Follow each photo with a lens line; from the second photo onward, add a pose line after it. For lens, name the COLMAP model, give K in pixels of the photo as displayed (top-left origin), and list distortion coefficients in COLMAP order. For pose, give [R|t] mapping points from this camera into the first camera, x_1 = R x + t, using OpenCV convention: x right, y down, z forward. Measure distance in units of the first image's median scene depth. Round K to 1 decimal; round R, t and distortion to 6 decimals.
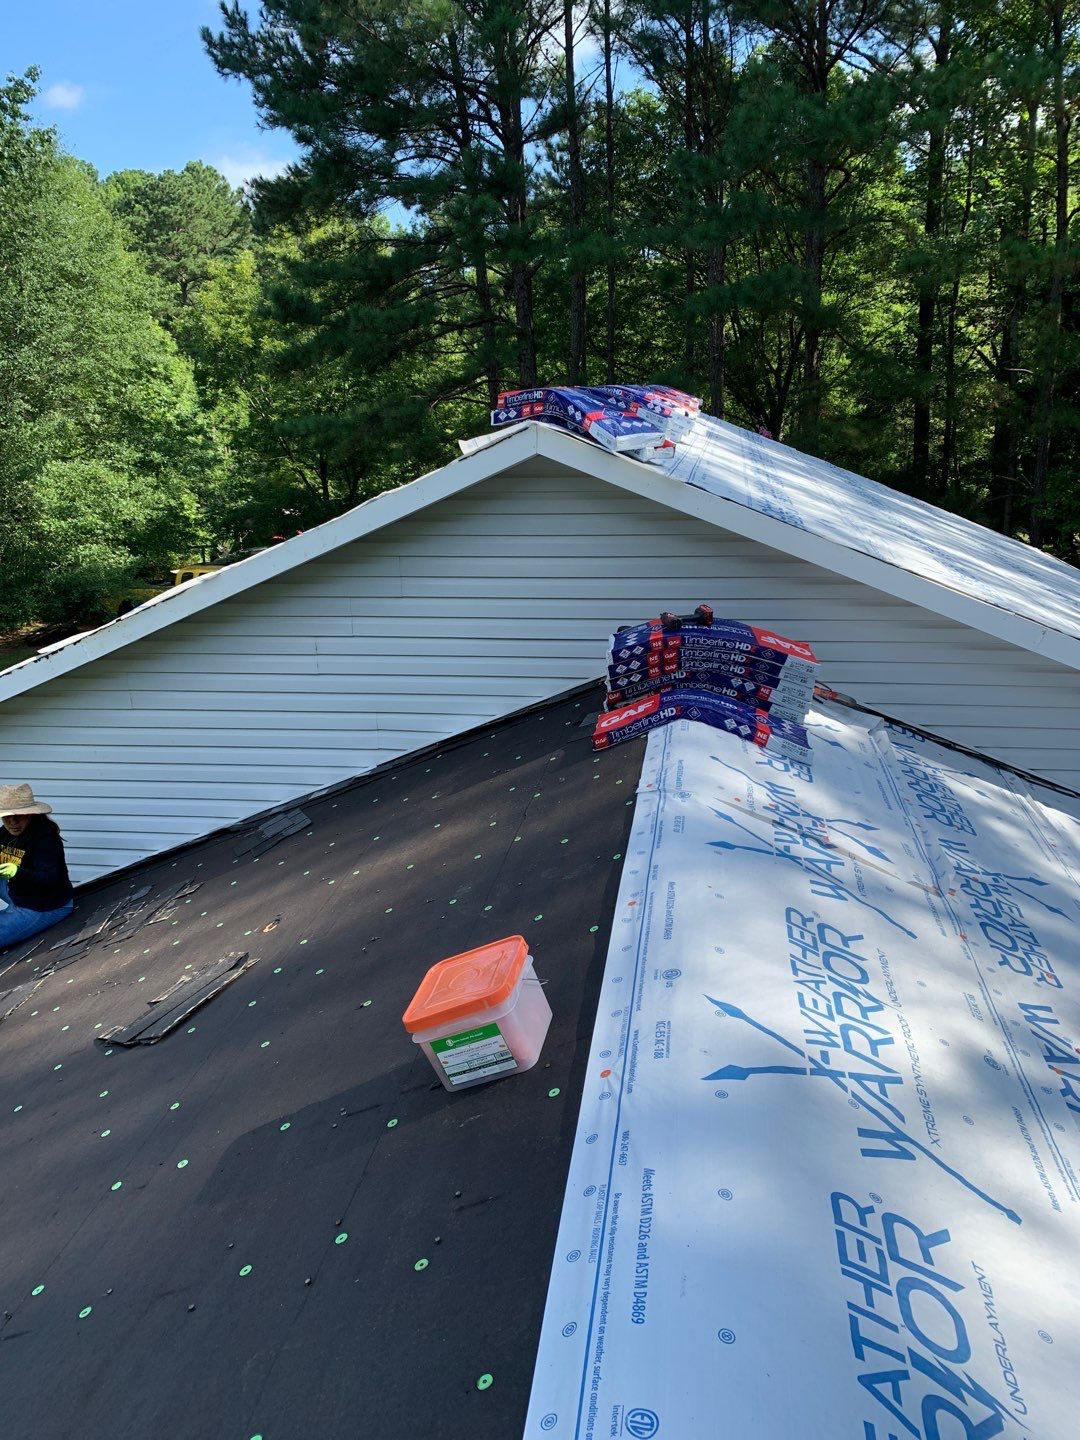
lens RADIAL K [[1100.4, 0, 545.7], [0, 1100.4, 711.7], [0, 0, 1]] dist [0.031977, -0.032723]
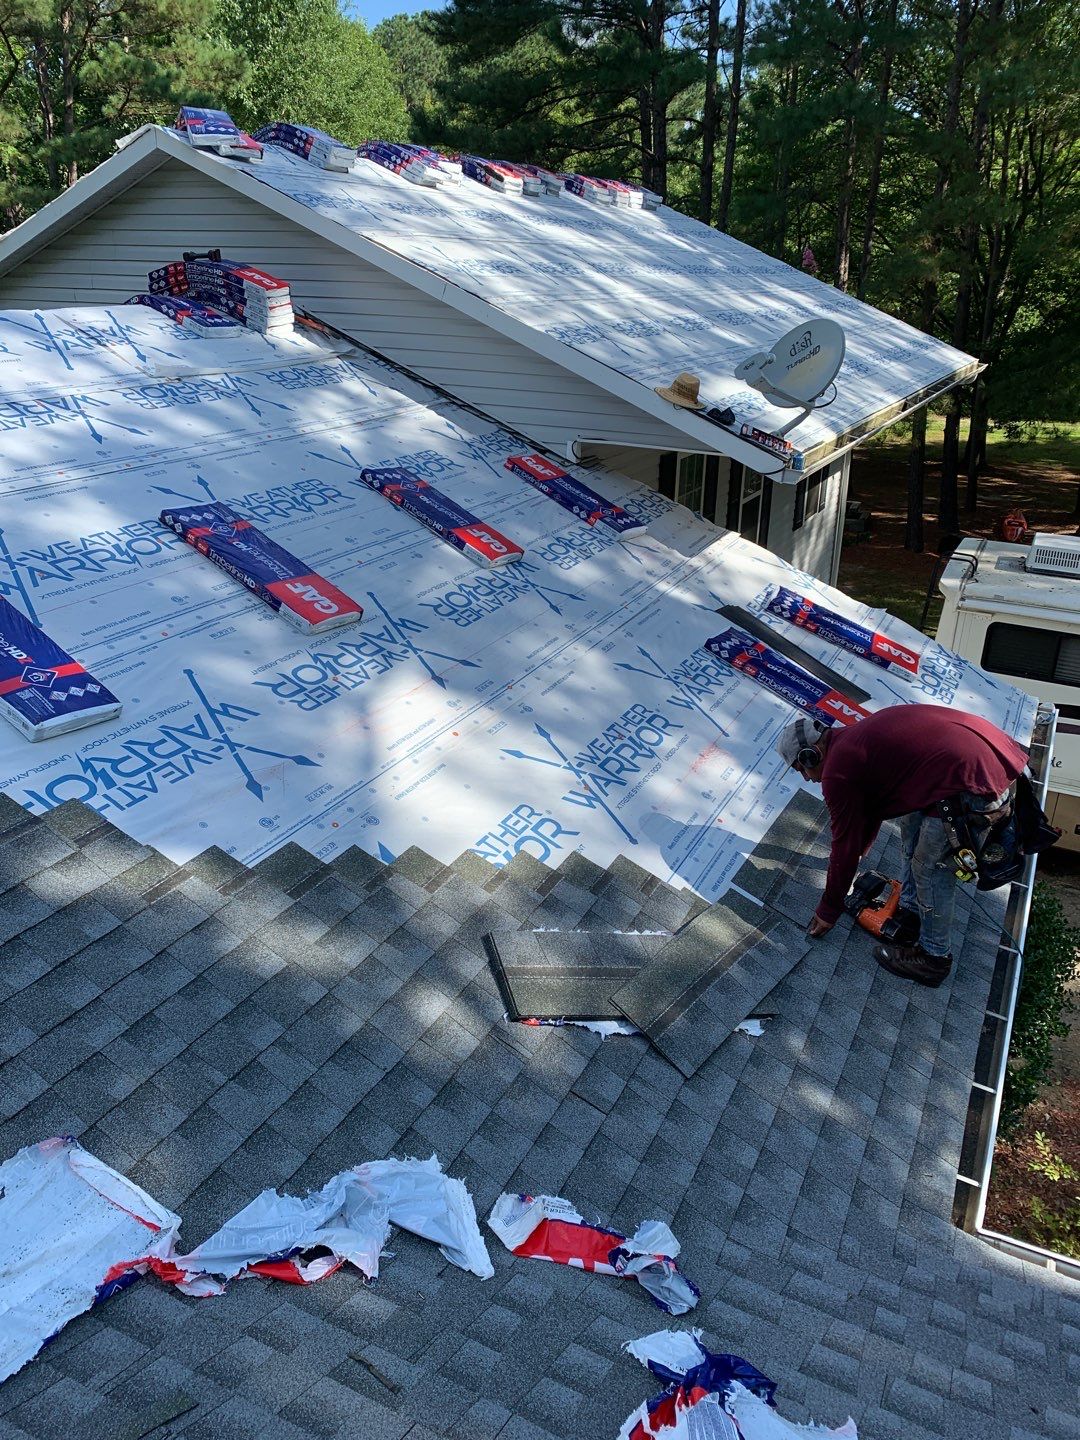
lens RADIAL K [[1100.4, 0, 547.1], [0, 1100.4, 709.5], [0, 0, 1]] dist [0.031977, -0.032723]
pose [[0.948370, 0.151588, -0.278595, 1.081280], [-0.123630, 0.985592, 0.115427, 0.290008], [0.292078, -0.075025, 0.953447, -0.345585]]
